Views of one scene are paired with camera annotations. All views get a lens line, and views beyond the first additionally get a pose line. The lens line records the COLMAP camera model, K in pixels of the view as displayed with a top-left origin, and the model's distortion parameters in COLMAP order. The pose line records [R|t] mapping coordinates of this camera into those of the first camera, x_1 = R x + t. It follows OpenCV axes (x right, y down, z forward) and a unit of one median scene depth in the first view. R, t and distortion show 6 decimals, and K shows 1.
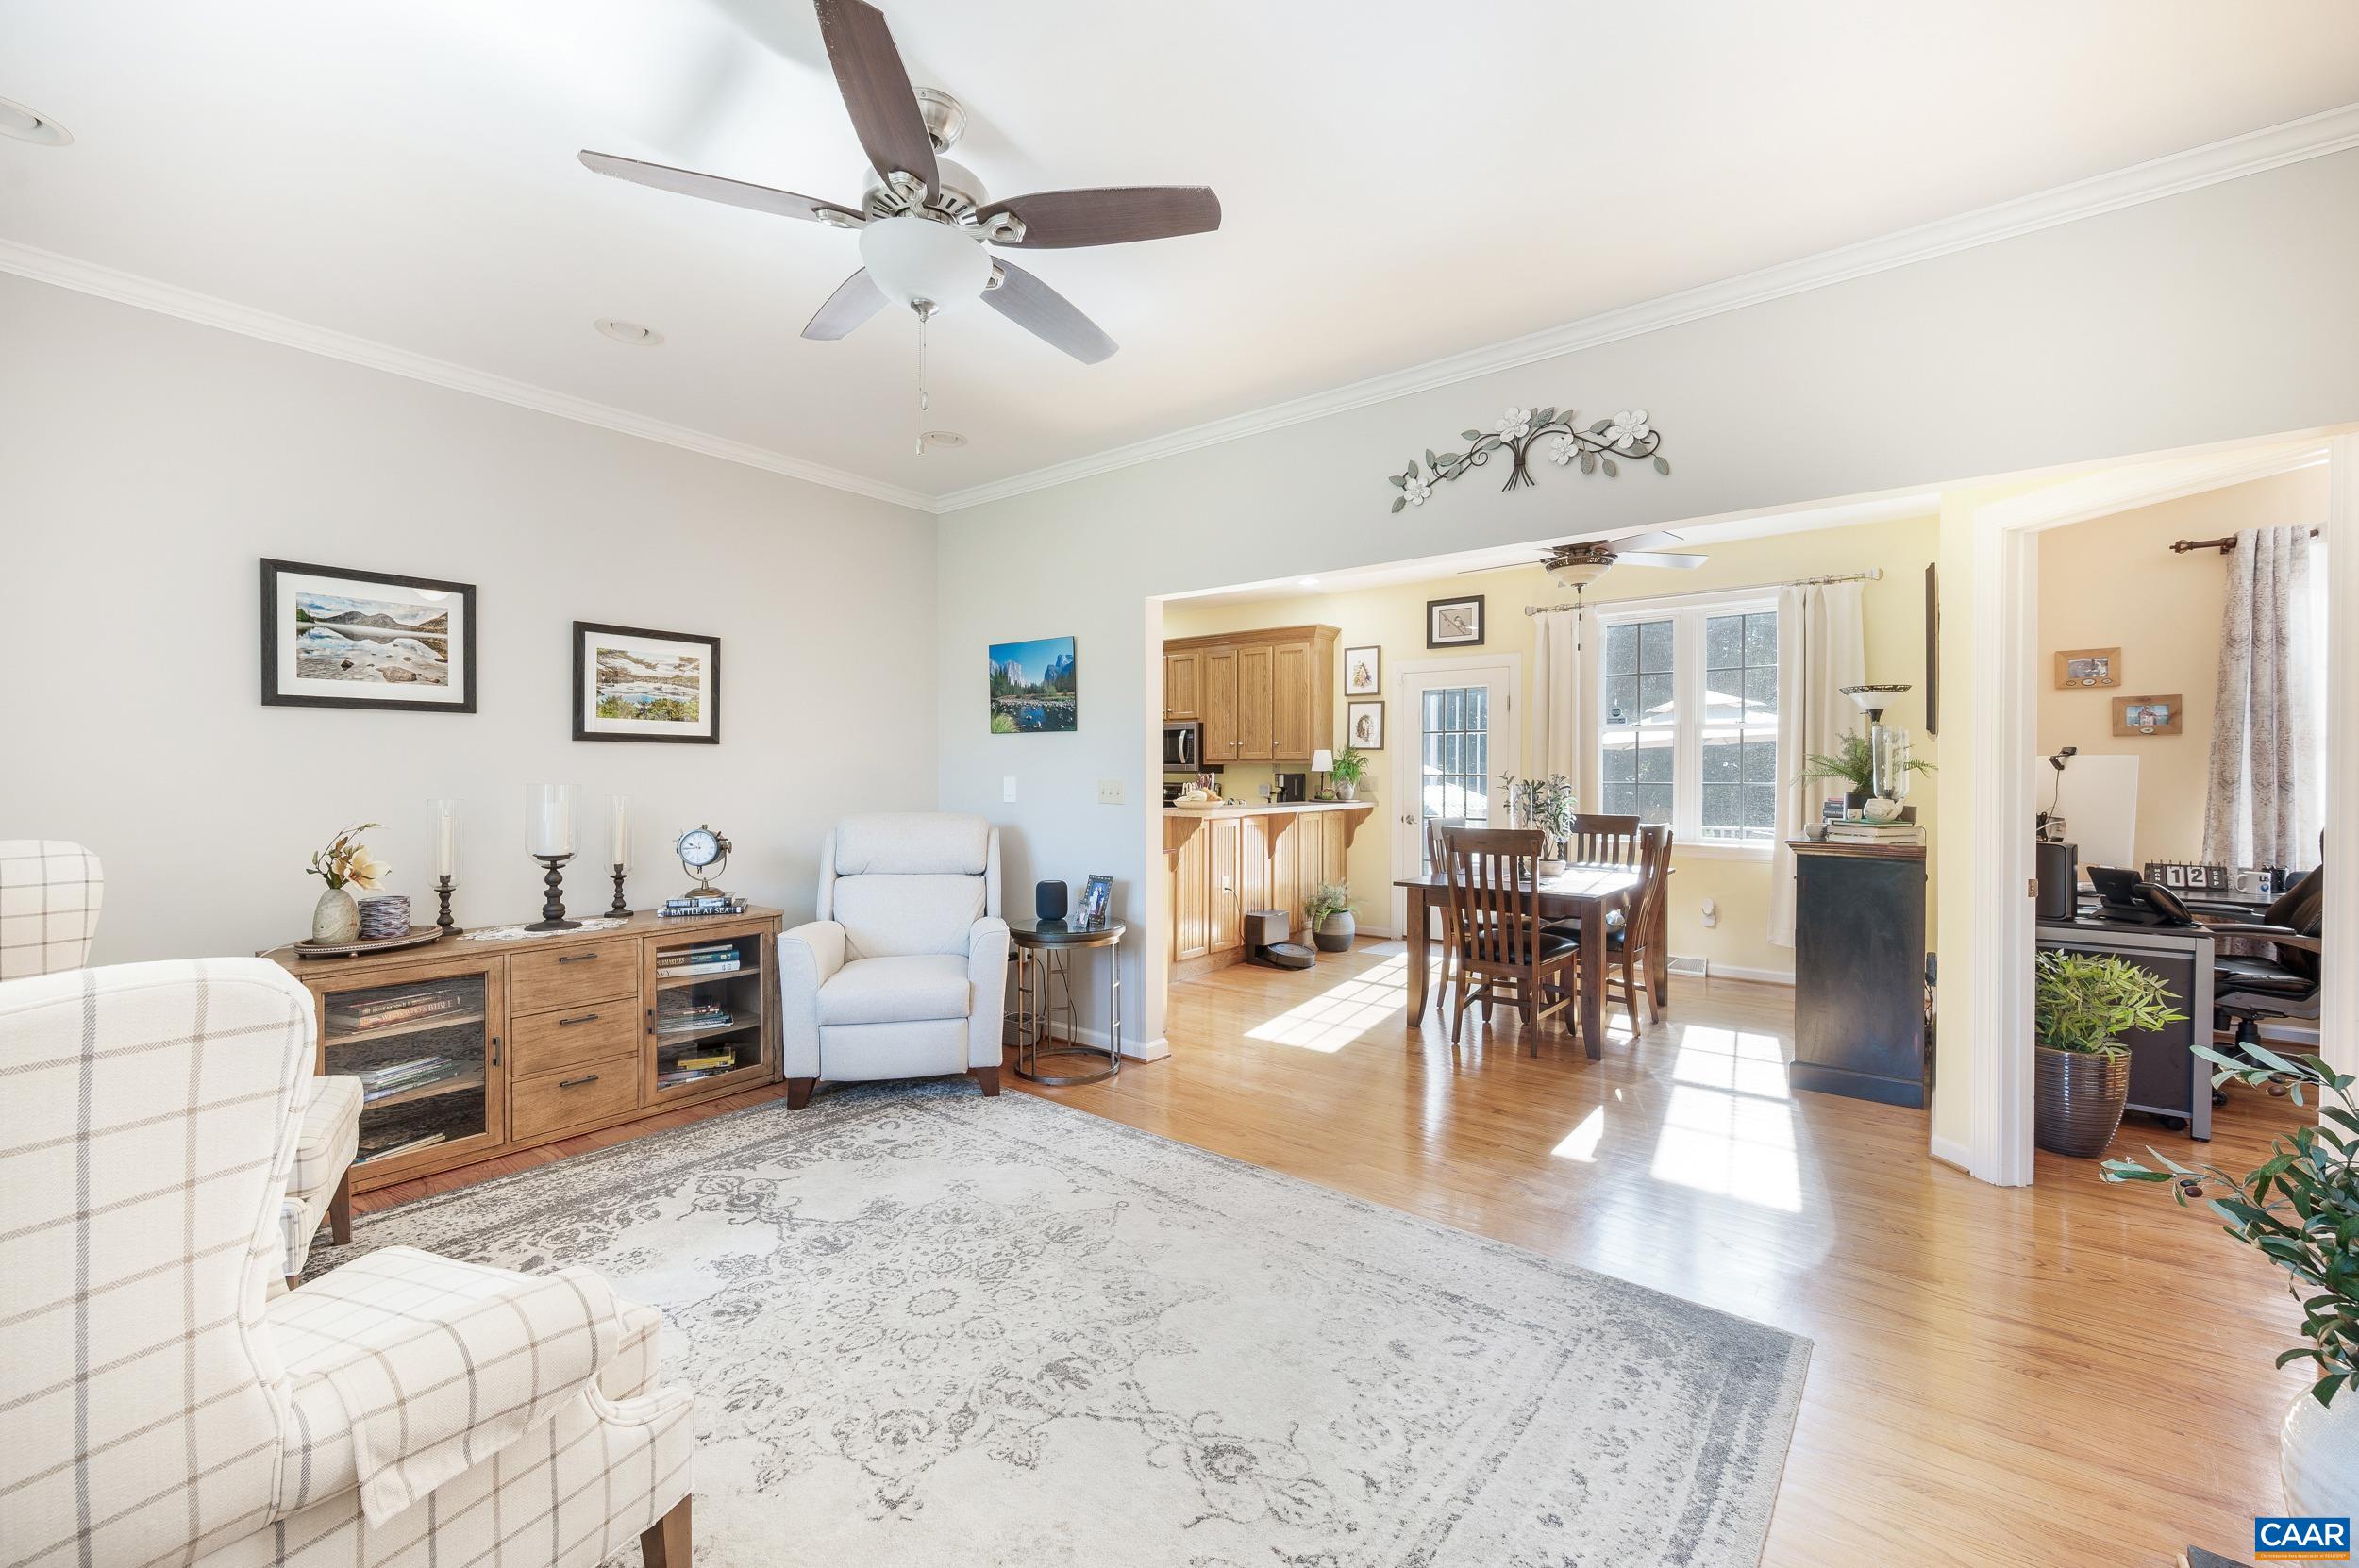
lens RADIAL K [[945.6, 0, 1179.5], [0, 945.6, 784.0], [0, 0, 1]] dist [-0.000192, -0.000004]
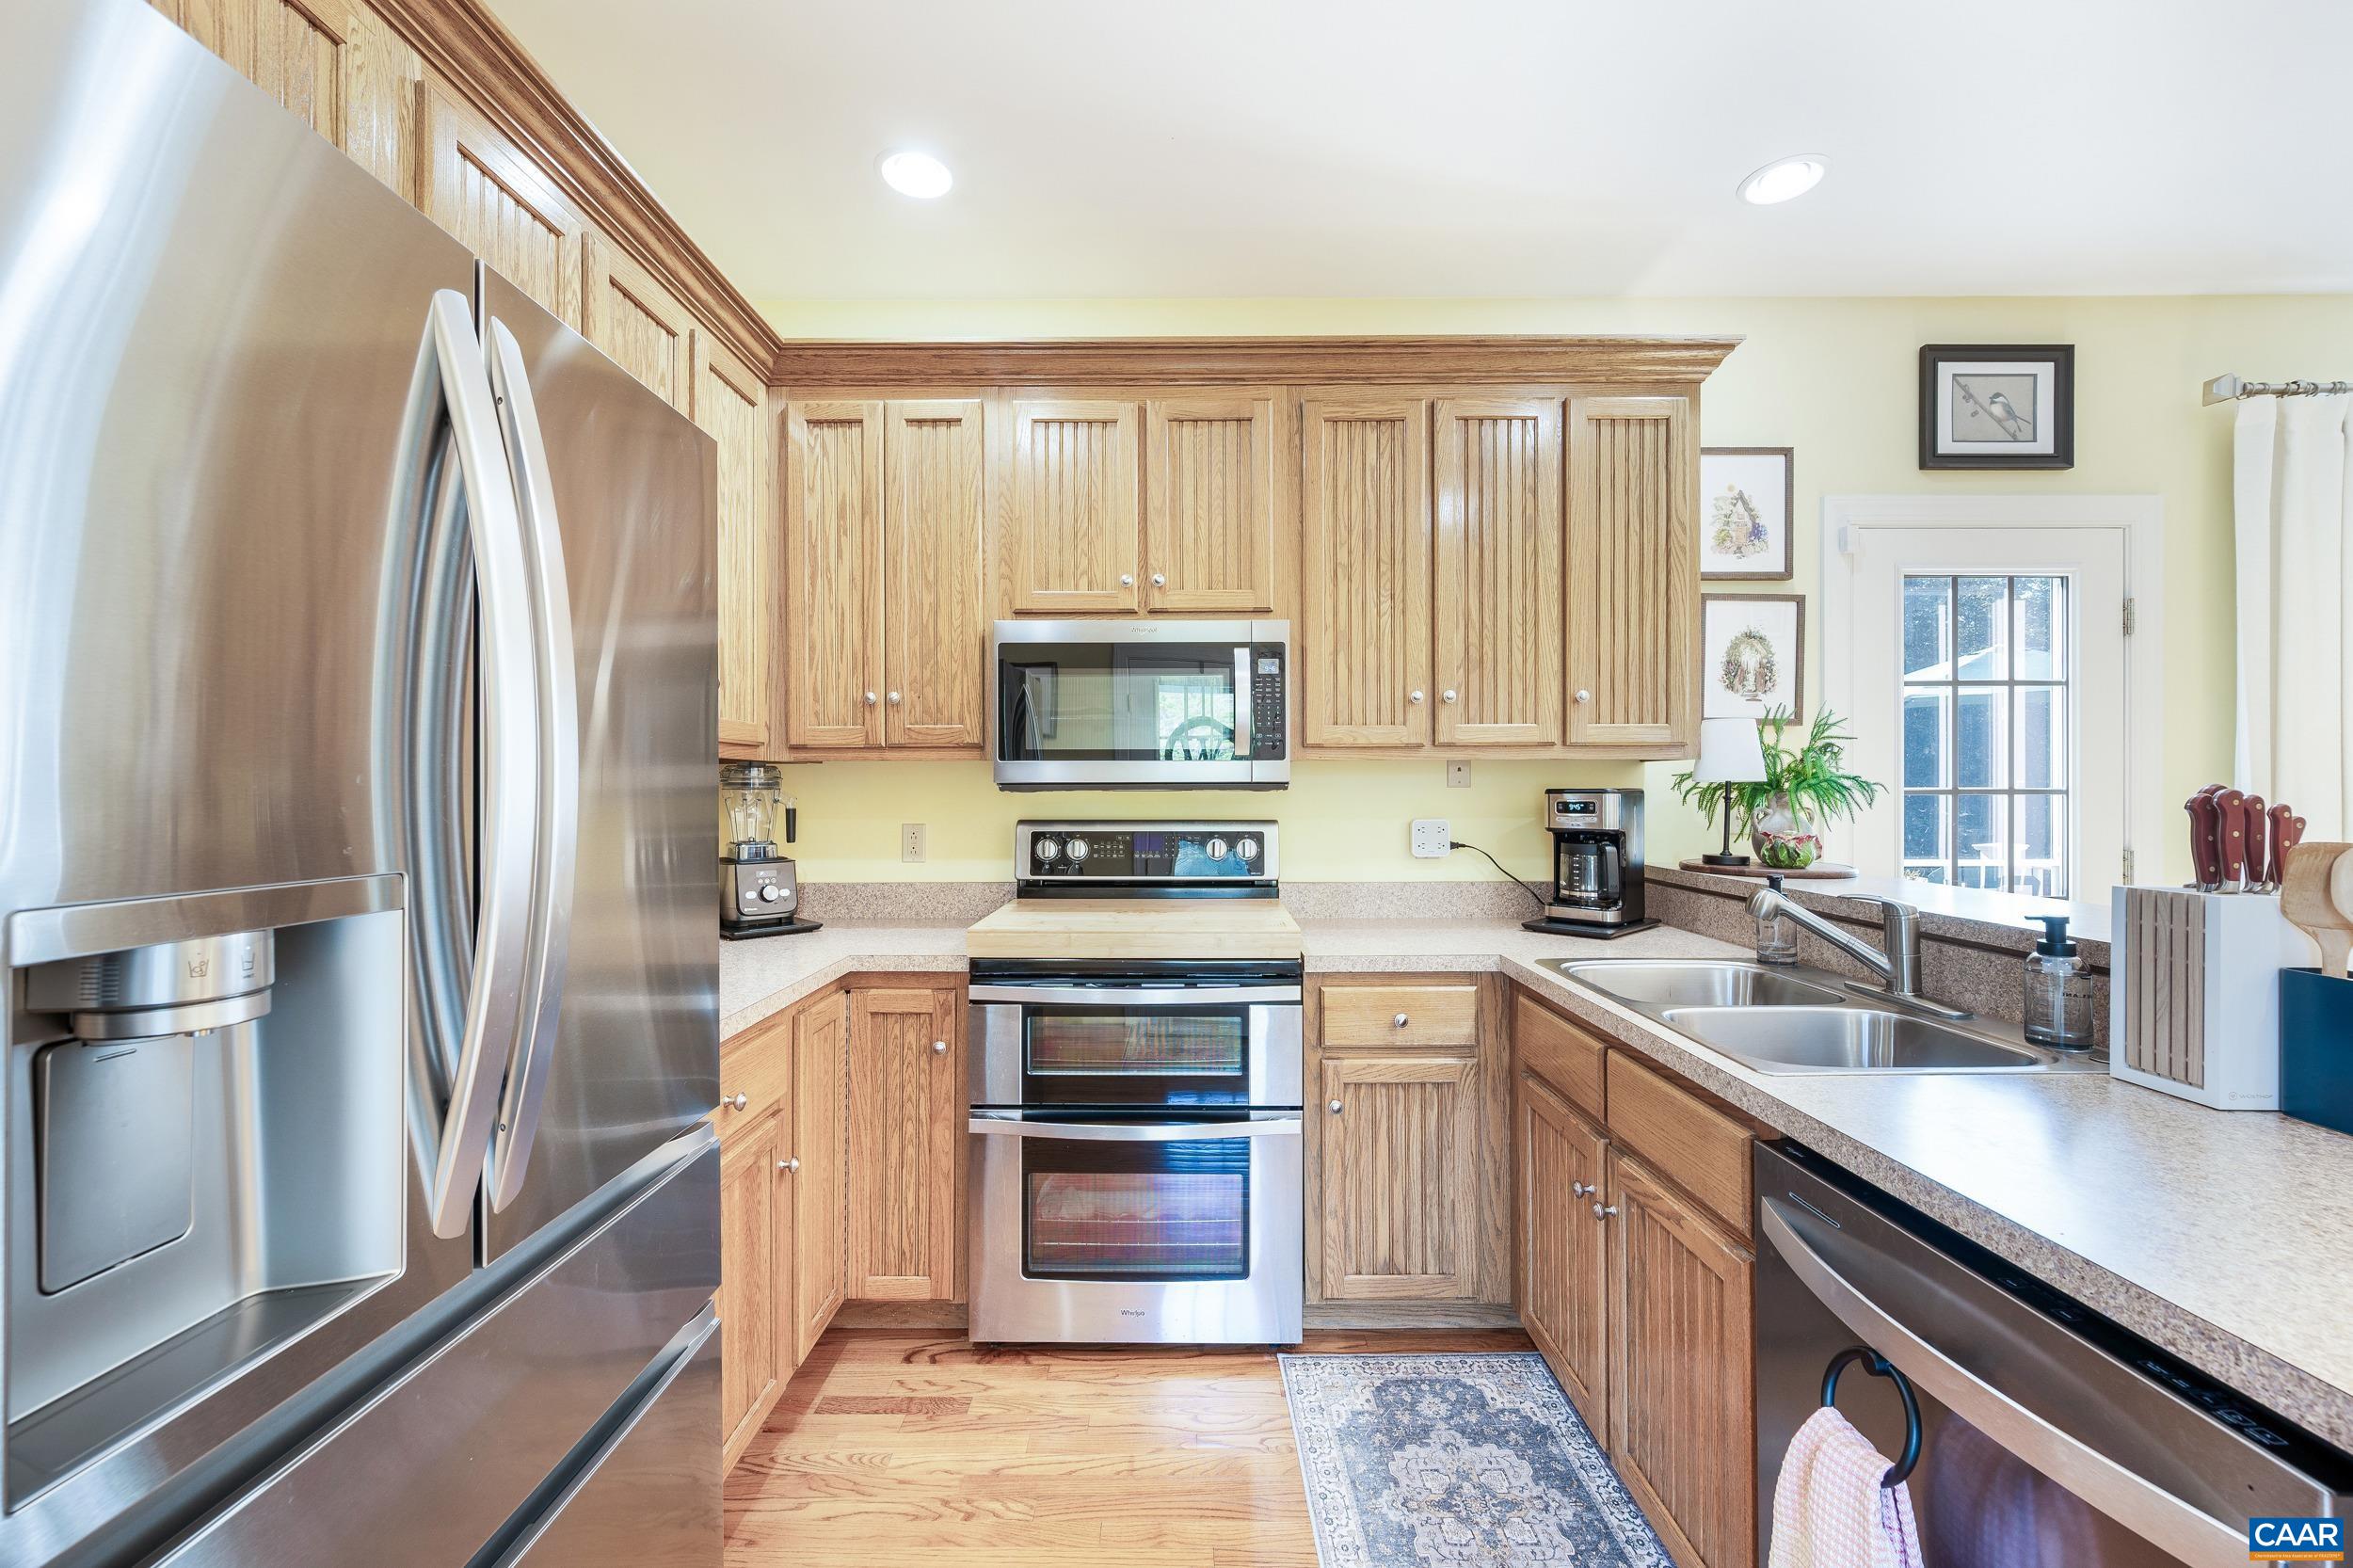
lens RADIAL K [[943.3, 0, 1176.5], [0, 943.3, 784.0], [0, 0, 1]] dist [-0.000192, -0.000004]
pose [[0.776357, -0.006362, 0.630261, -0.225006], [0.015022, 0.999852, -0.008412, -0.012259], [-0.630115, 0.015998, 0.776337, 0.881313]]
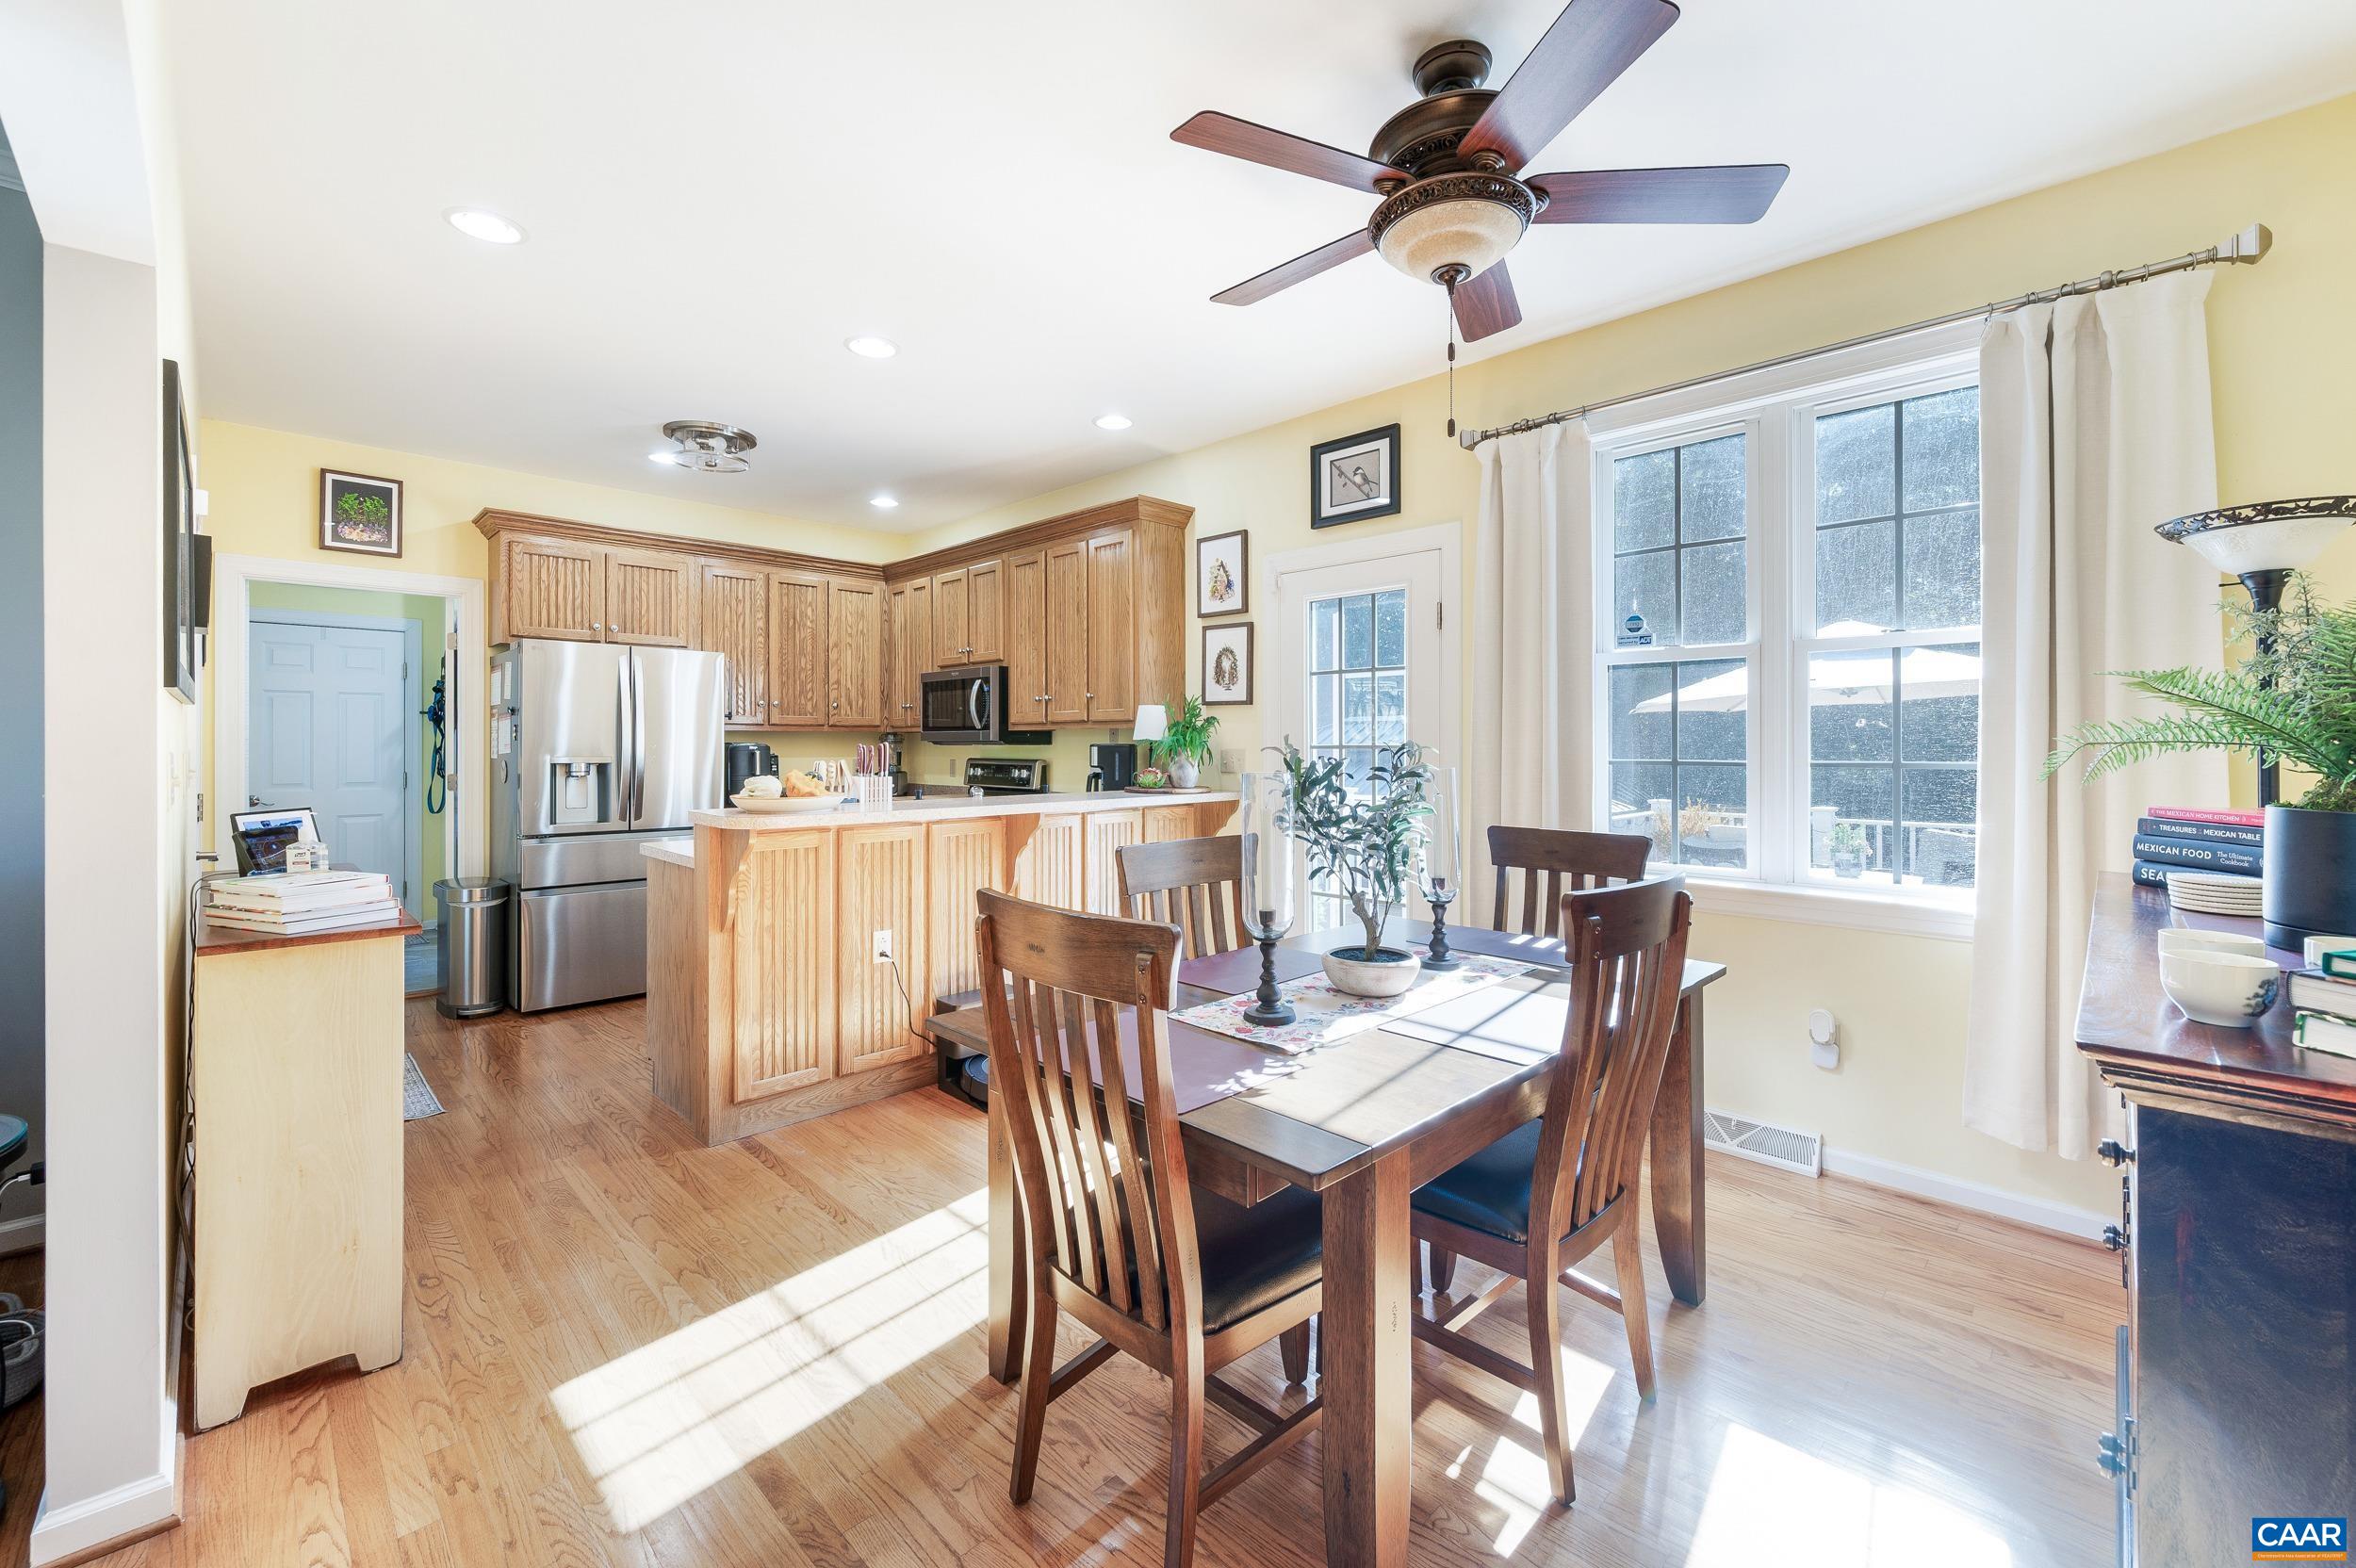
lens RADIAL K [[963.7, 0, 1171.3], [0, 963.7, 744.3], [0, 0, 1]] dist [0.000165, -0.000022]
pose [[0.992890, -0.002227, -0.119018, 0.242638], [0.000808, 0.999928, -0.011973, -0.003440], [0.119036, 0.011791, 0.992820, 0.398105]]
